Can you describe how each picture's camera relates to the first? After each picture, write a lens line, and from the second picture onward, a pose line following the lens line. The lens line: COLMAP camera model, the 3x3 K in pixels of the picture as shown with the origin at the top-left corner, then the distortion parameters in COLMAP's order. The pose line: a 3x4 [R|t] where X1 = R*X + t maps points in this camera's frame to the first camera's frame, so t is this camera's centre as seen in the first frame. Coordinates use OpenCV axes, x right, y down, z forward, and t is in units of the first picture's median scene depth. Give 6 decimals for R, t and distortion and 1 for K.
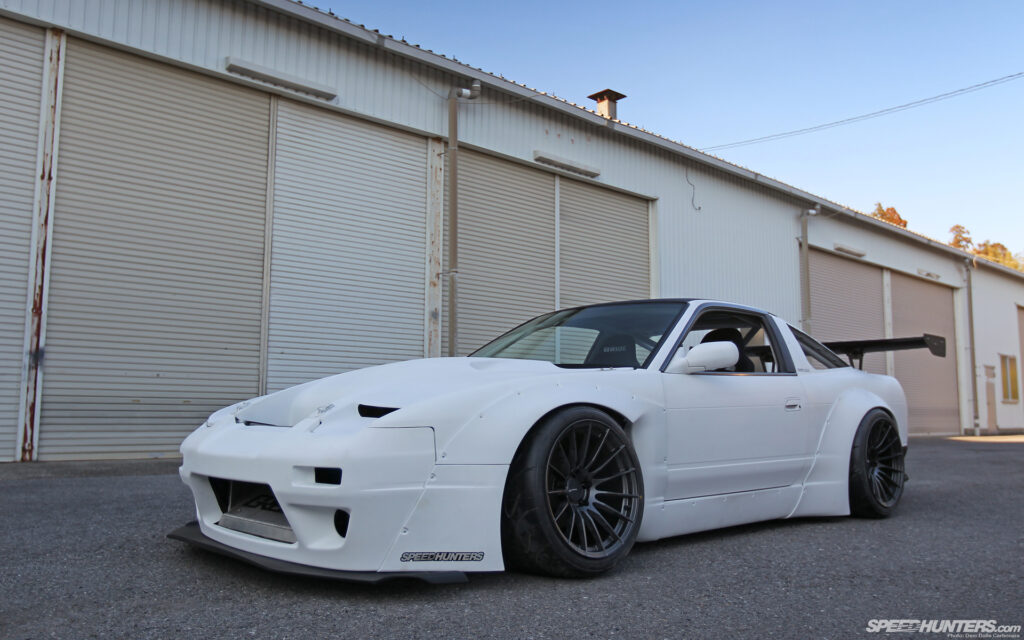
lens RADIAL K [[854.7, 0, 511.4], [0, 854.7, 320.3], [0, 0, 1]] dist [-0.004903, 0.000122]
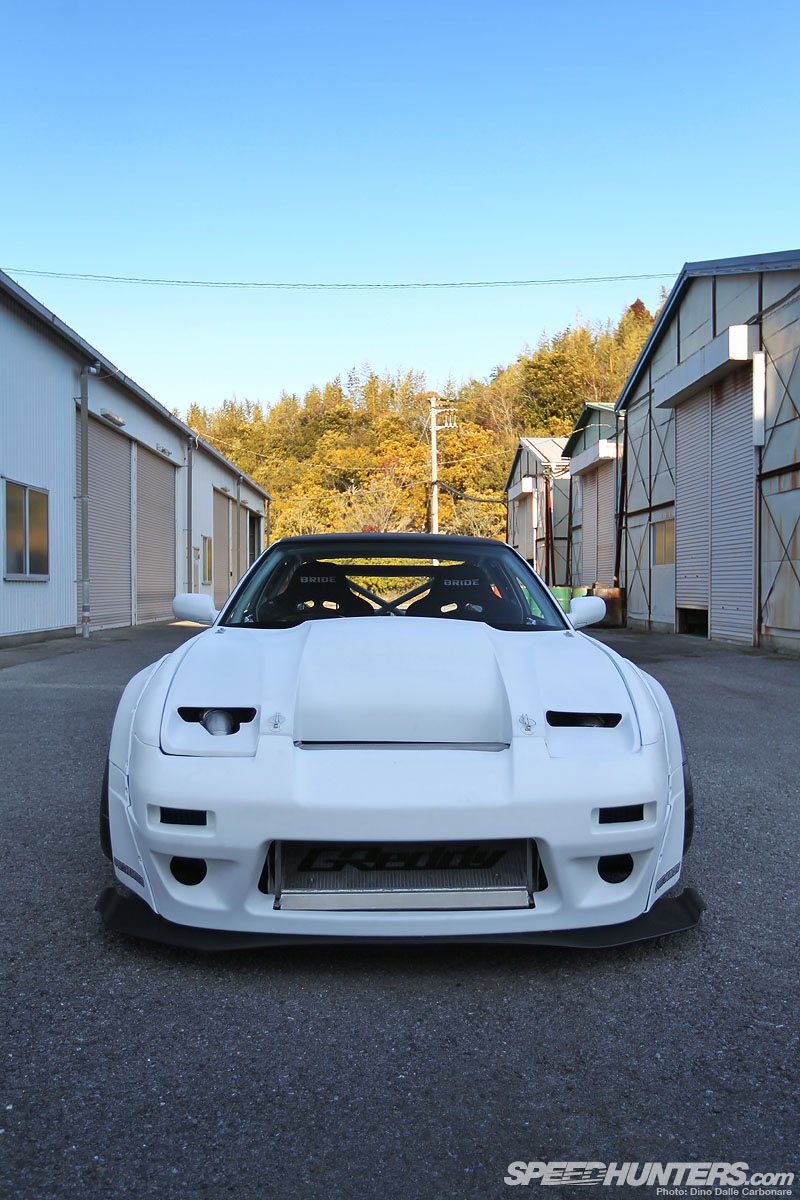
lens RADIAL K [[980.2, 0, 401.9], [0, 980.2, 596.6], [0, 0, 1]] dist [0.006858, 0.001737]
pose [[0.659763, -0.018993, 0.751234, -0.160035], [-0.074506, 0.993102, 0.090542, -0.012693], [-0.747771, -0.115708, 0.653797, 0.092585]]
